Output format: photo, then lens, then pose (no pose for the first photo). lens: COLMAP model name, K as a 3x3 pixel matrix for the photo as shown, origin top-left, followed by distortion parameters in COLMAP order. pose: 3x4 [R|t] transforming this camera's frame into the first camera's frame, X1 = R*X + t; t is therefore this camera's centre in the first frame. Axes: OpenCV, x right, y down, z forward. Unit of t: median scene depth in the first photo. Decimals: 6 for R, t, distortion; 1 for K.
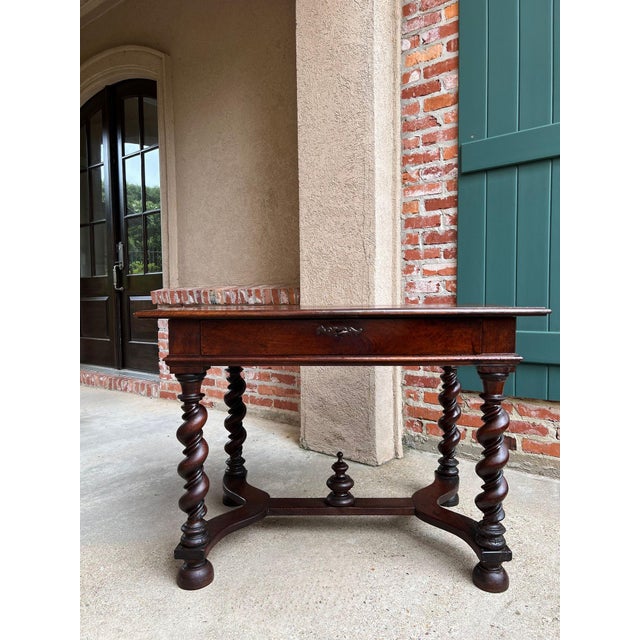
lens RADIAL K [[482.4, 0, 325.3], [0, 482.4, 324.3], [0, 0, 1]] dist [0.047846, -0.059844]
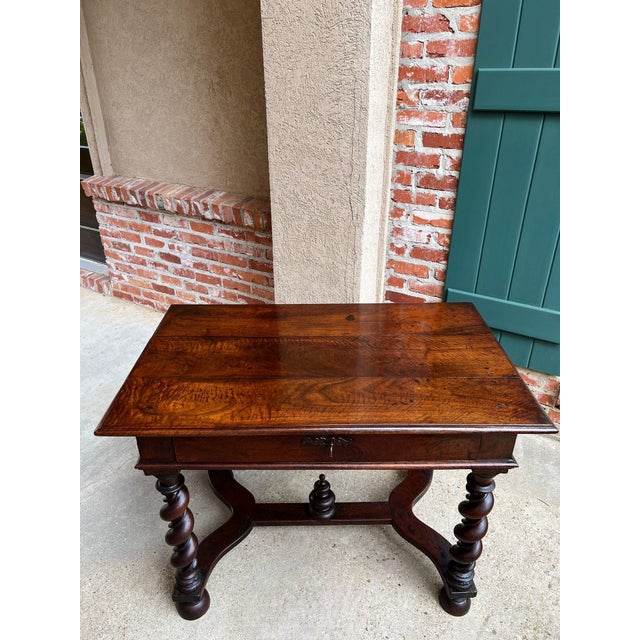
lens RADIAL K [[482.4, 0, 317.2], [0, 482.4, 326.0], [0, 0, 1]] dist [0.047846, -0.059844]
pose [[0.994950, -0.039646, 0.092207, -0.061344], [-0.002637, 0.908036, 0.418884, -0.303990], [-0.100335, -0.417012, 0.903346, 0.142047]]
